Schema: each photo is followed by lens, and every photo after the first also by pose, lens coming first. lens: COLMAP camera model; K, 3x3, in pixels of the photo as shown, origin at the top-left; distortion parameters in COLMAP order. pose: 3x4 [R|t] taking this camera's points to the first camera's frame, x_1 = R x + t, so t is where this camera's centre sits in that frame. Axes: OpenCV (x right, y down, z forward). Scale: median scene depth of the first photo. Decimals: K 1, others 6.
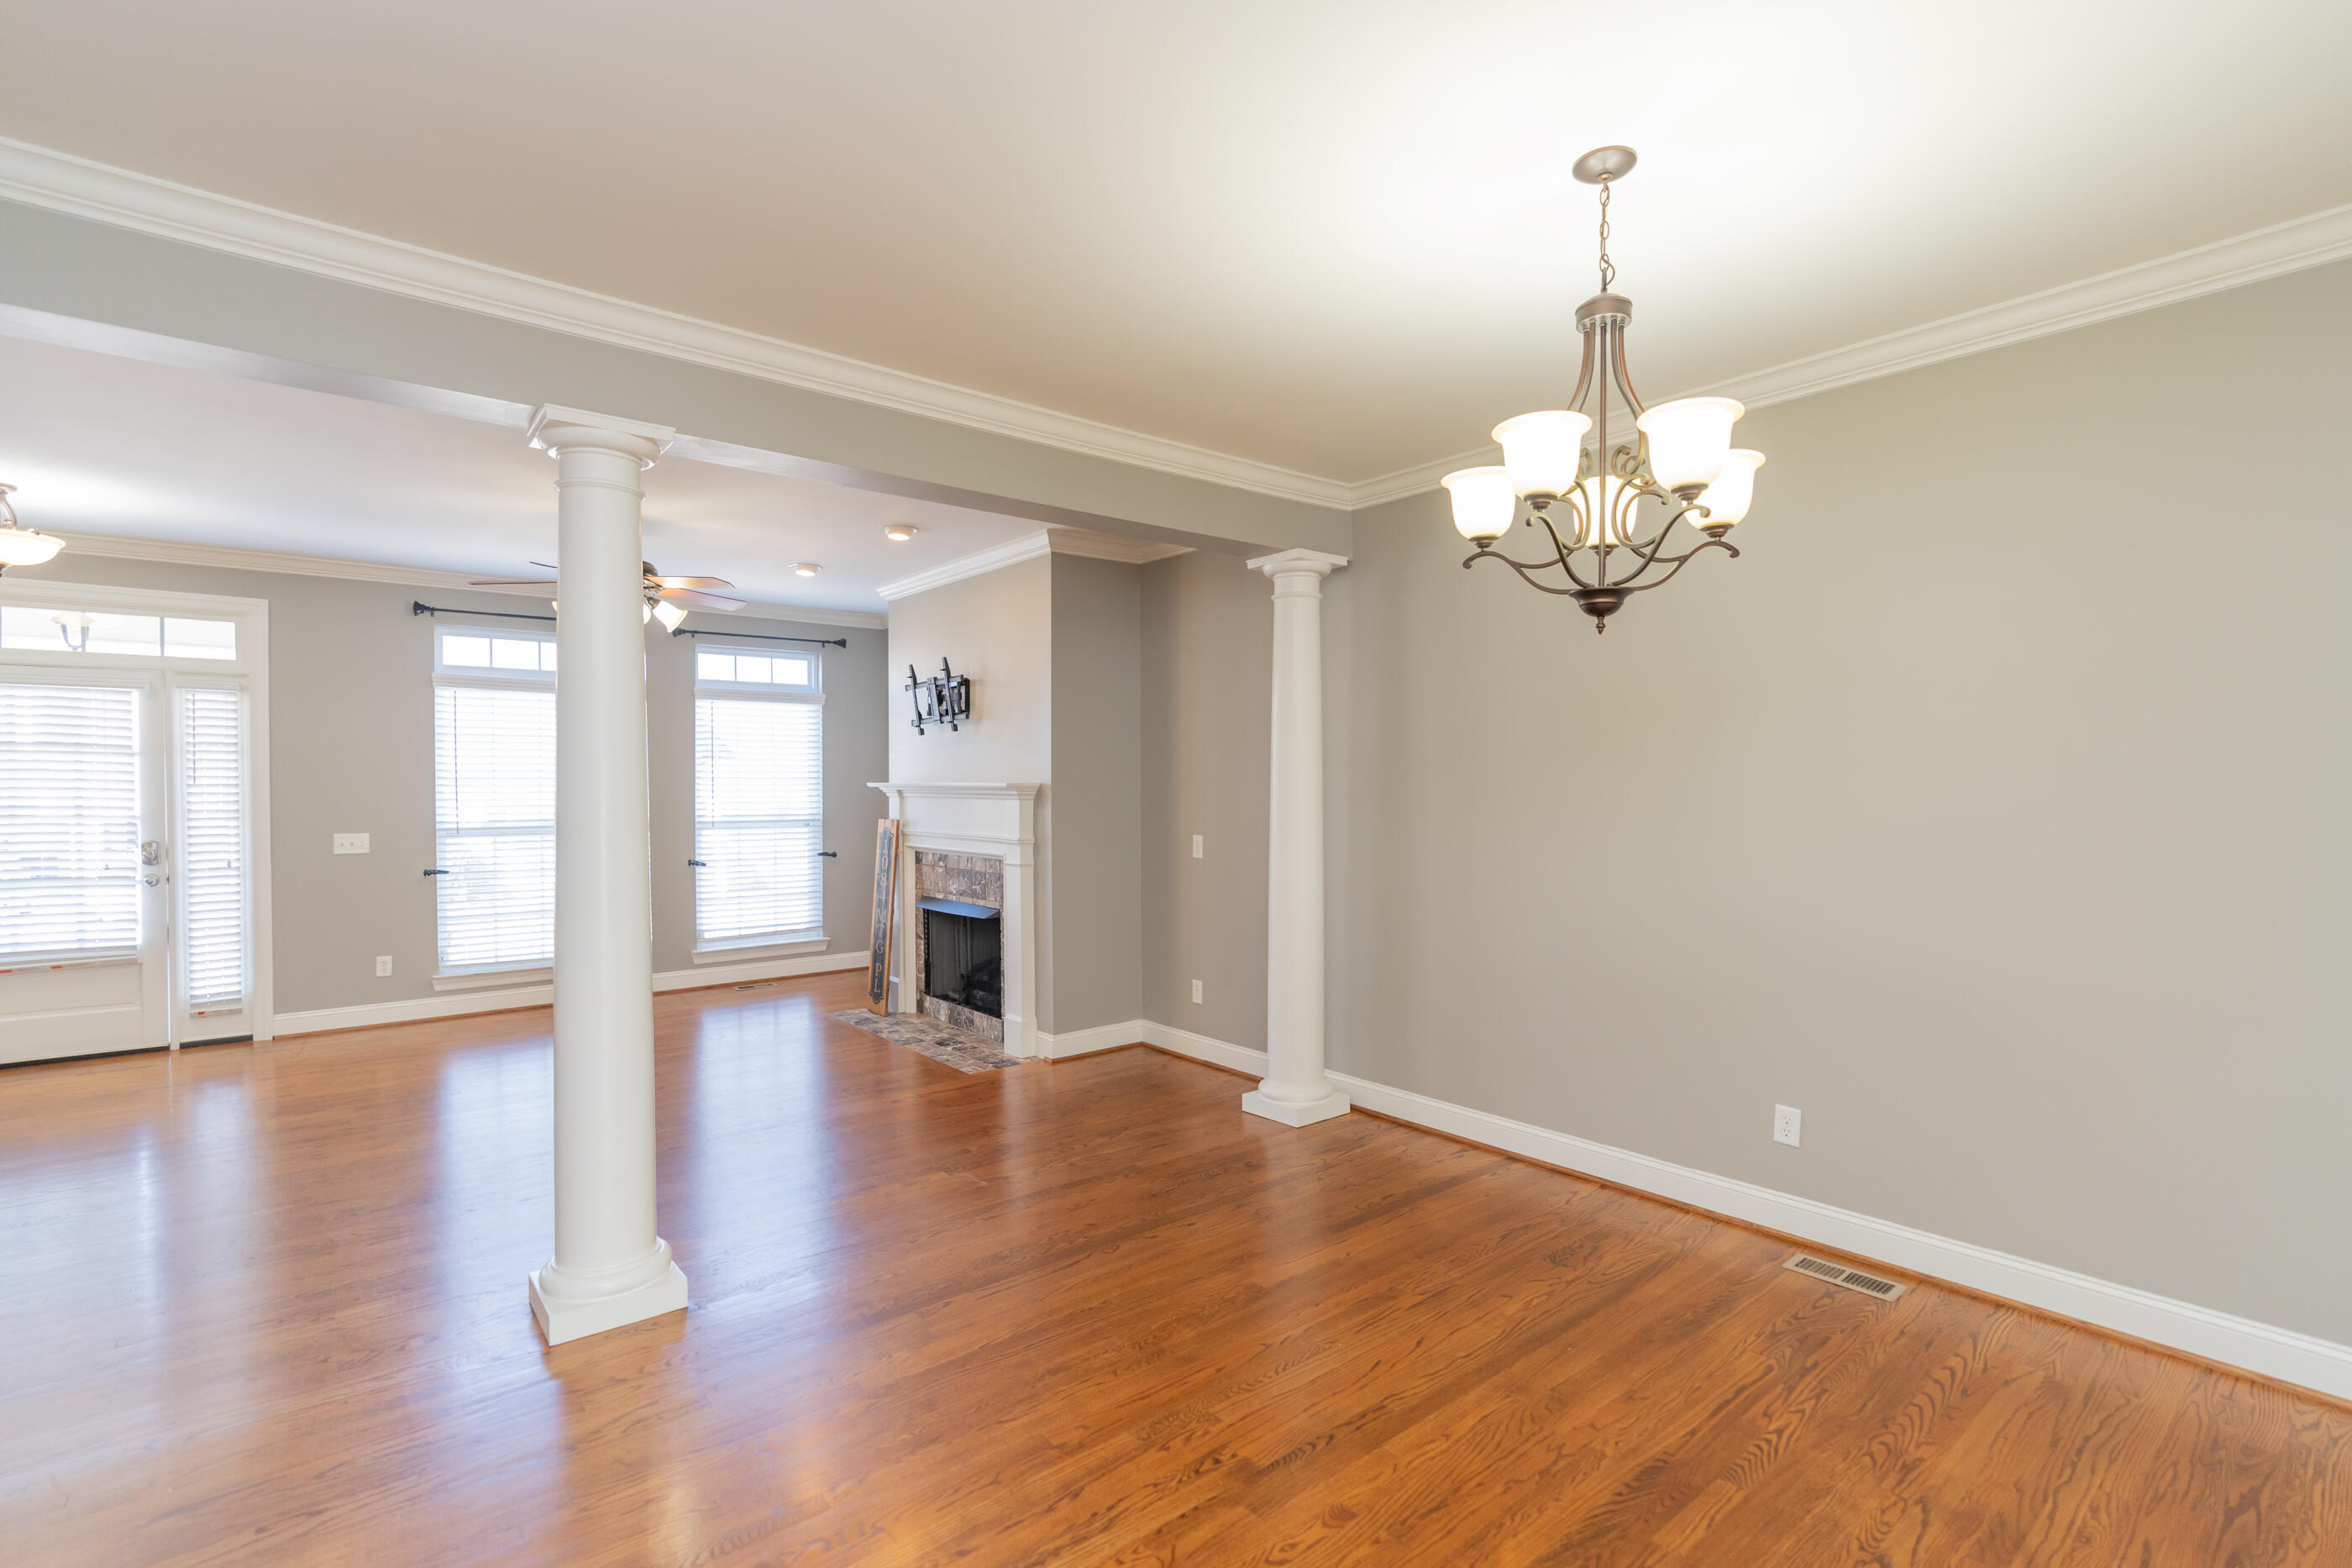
lens RADIAL K [[1076.2, 0, 1175.9], [0, 1076.2, 802.9], [0, 0, 1]] dist [0.001360, 0.000530]
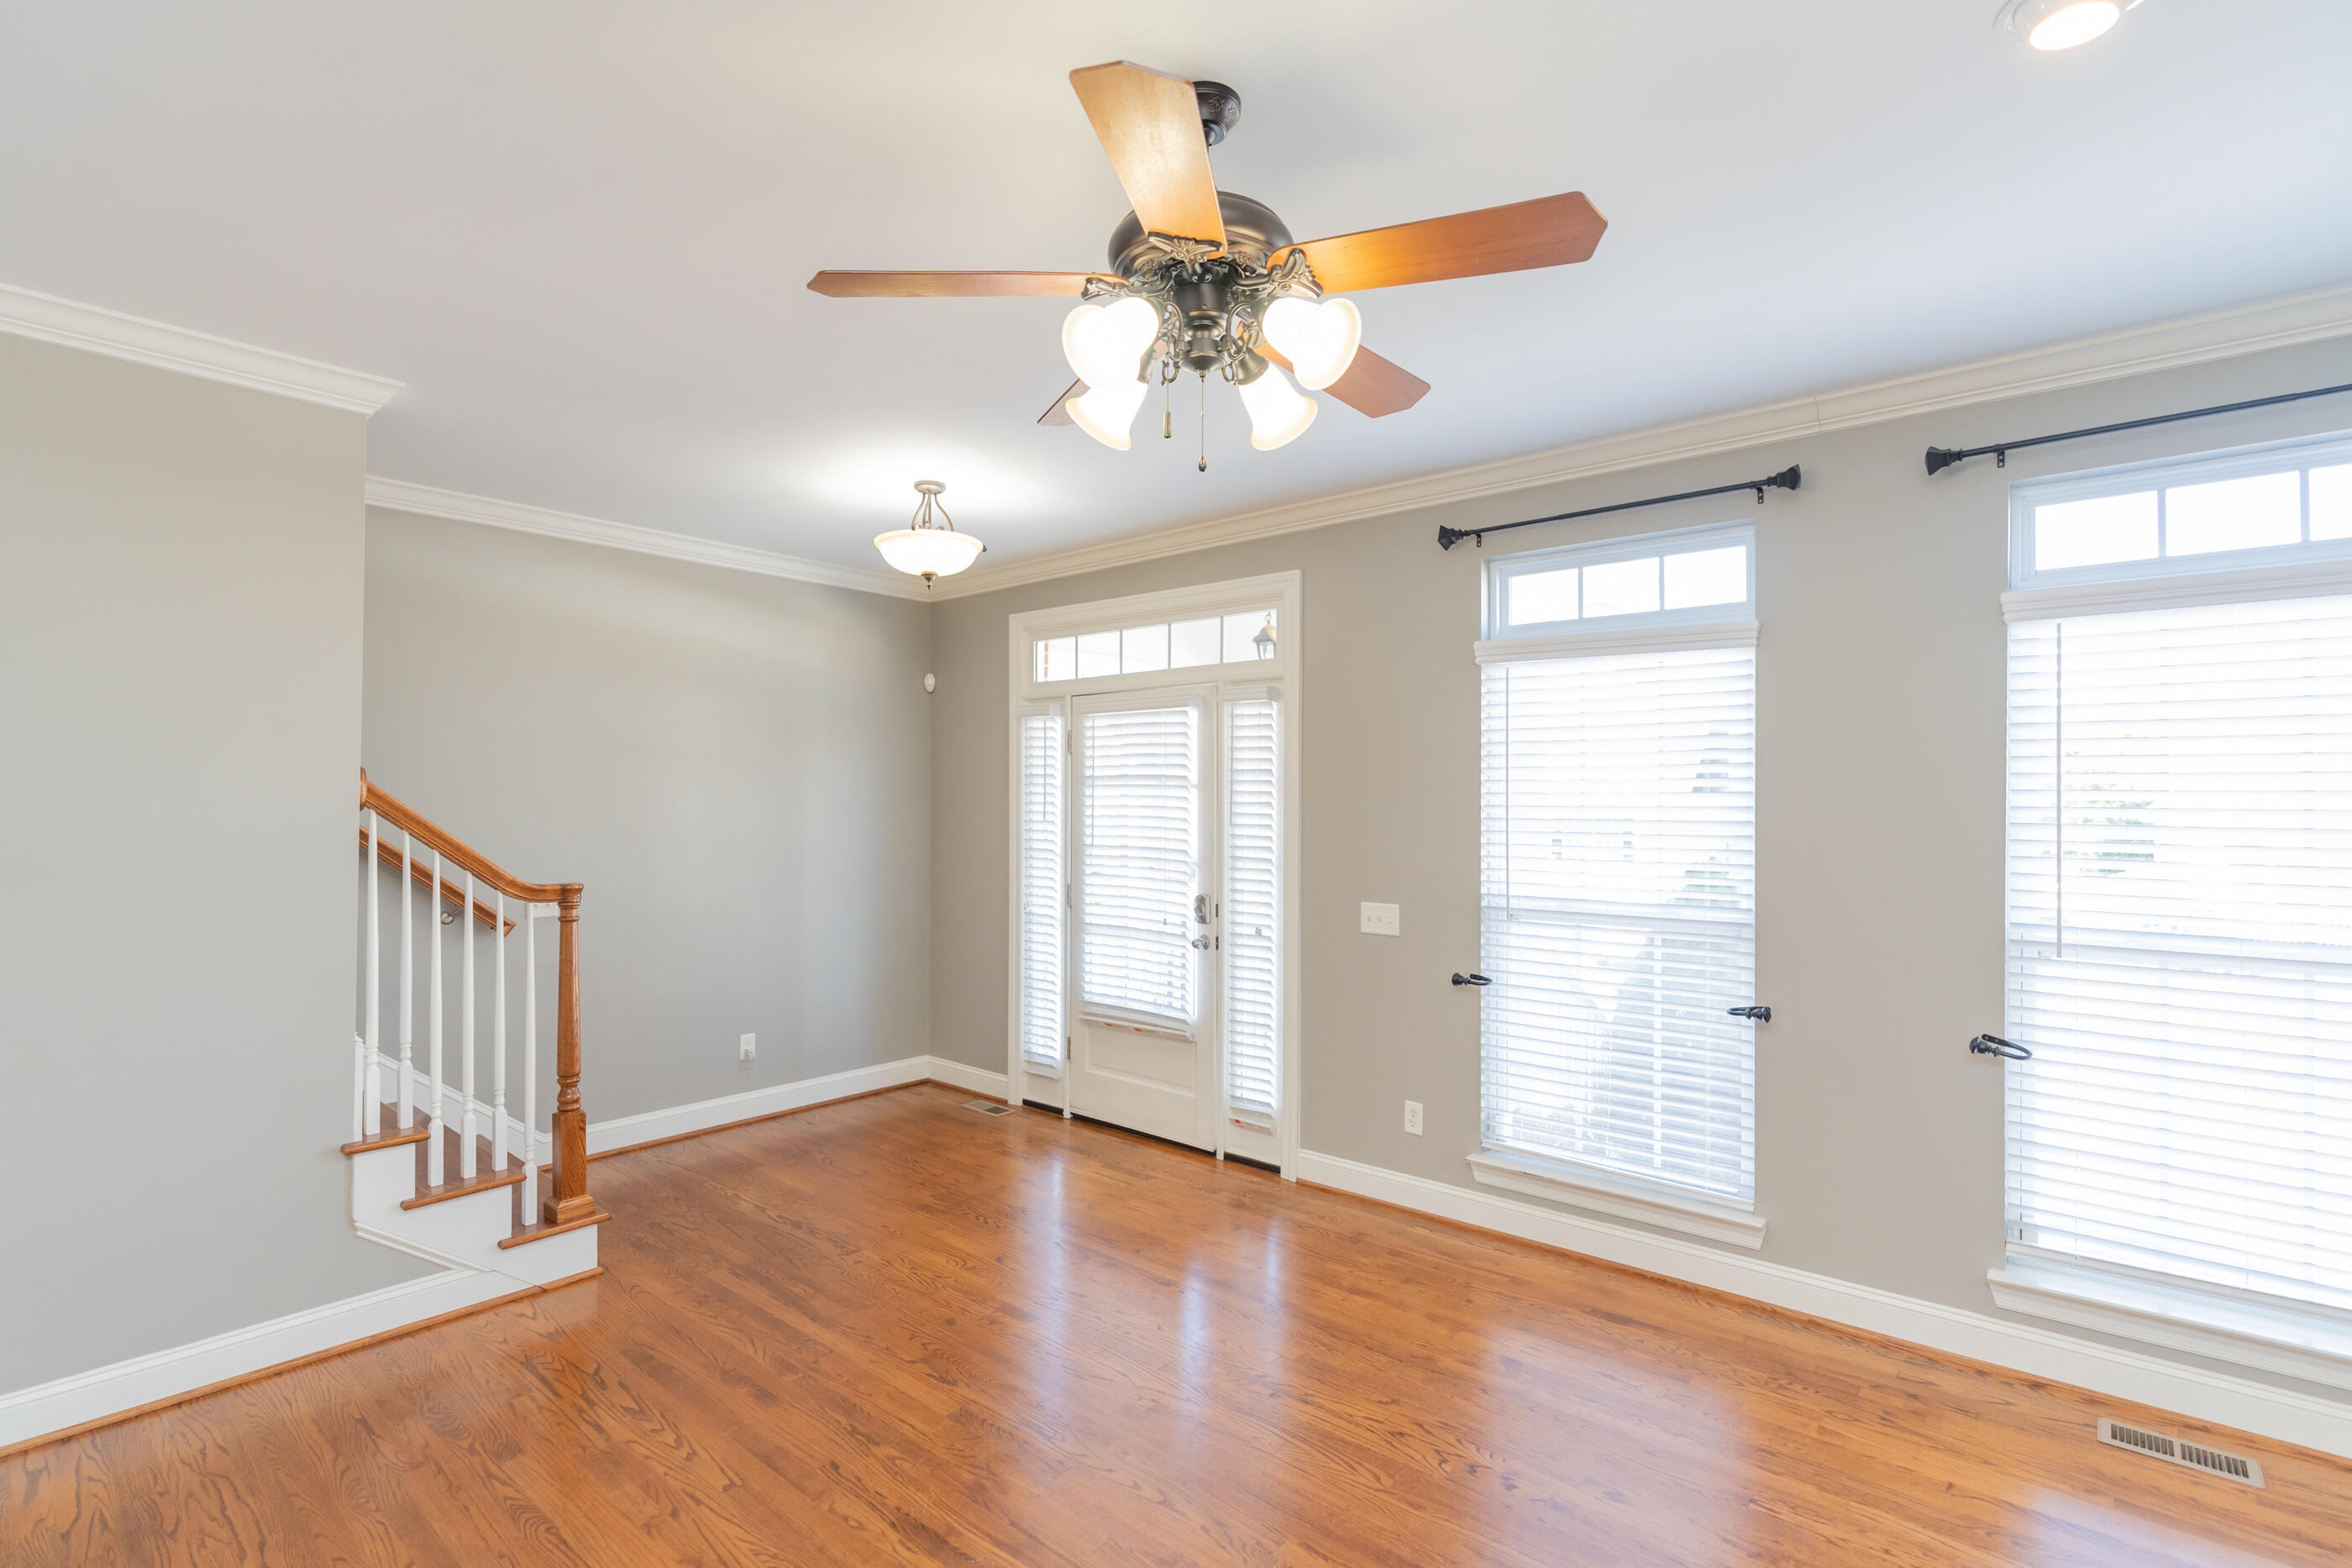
lens RADIAL K [[1098.9, 0, 1179.8], [0, 1098.9, 793.8], [0, 0, 1]] dist [-0.002831, -0.000206]
pose [[0.173422, -0.004458, -0.984838, -0.145700], [-0.024449, 0.999662, -0.008830, -0.032678], [0.984544, 0.025609, 0.173254, 0.863825]]
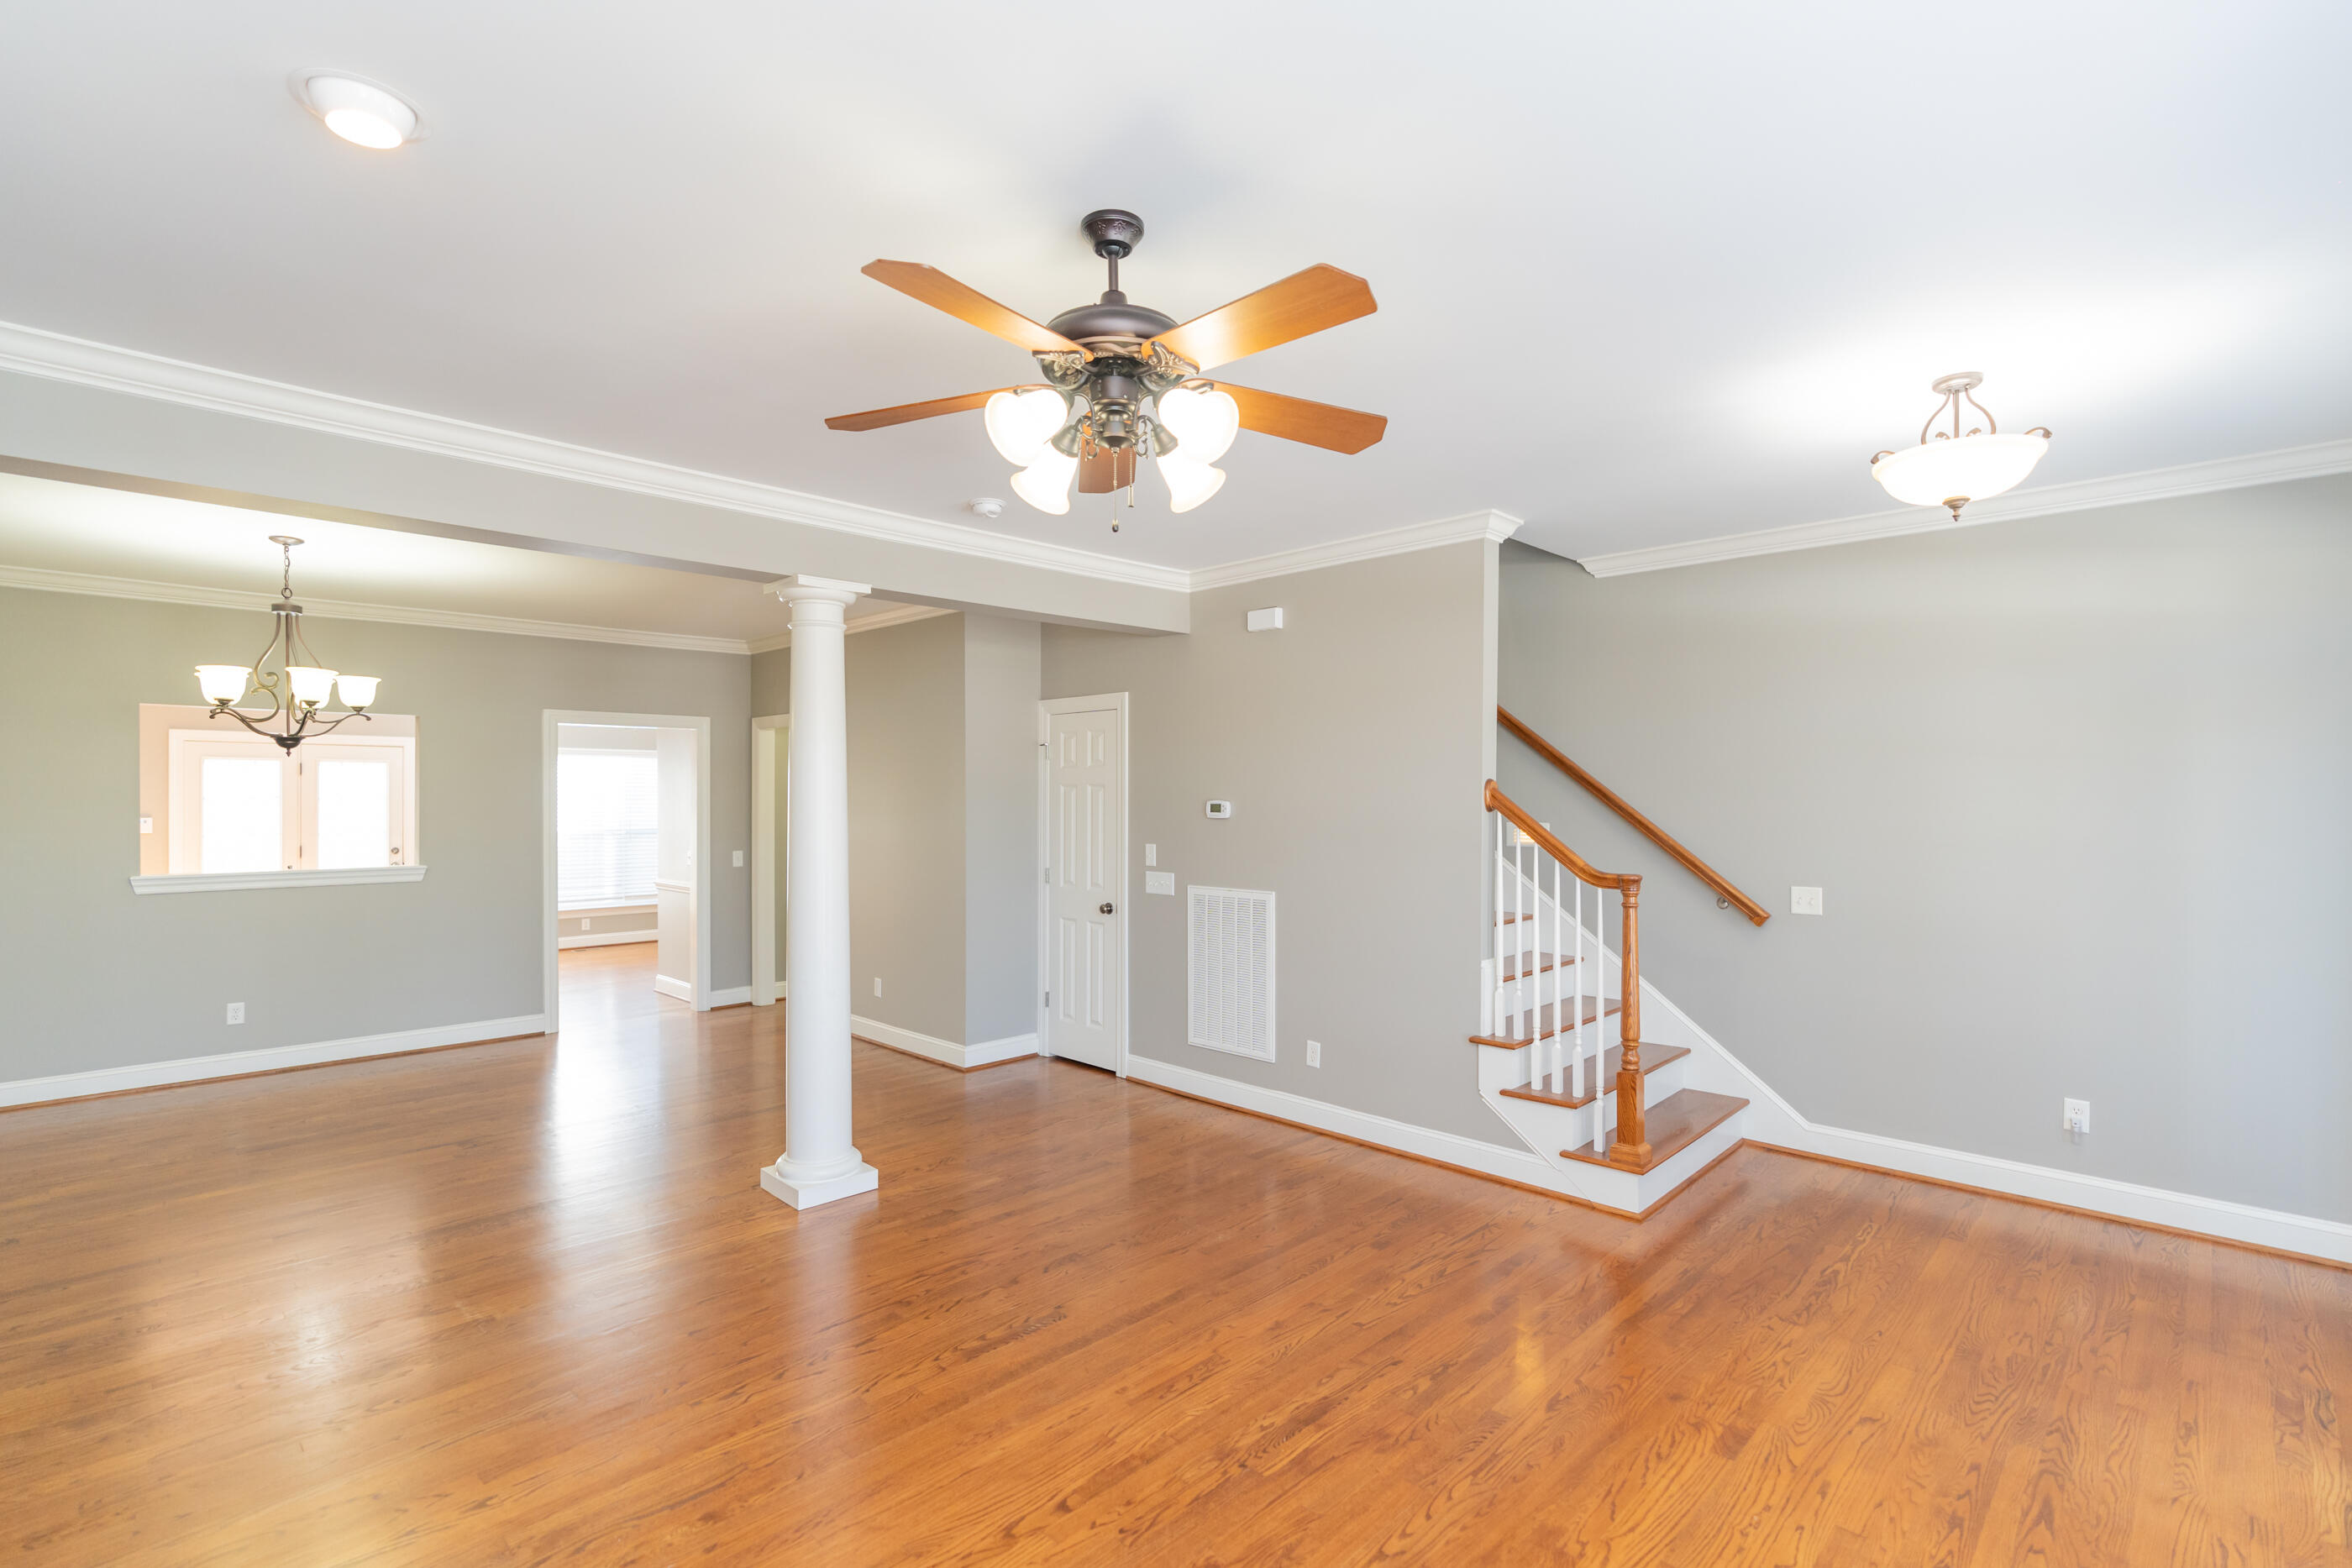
lens RADIAL K [[1091.1, 0, 1186.5], [0, 1091.1, 800.8], [0, 0, 1]] dist [-0.001470, -0.000013]
pose [[-0.995183, 0.003023, -0.097984, -0.468449], [0.000743, 0.999728, 0.023297, -0.045577], [0.098028, 0.023112, -0.994915, 1.335042]]
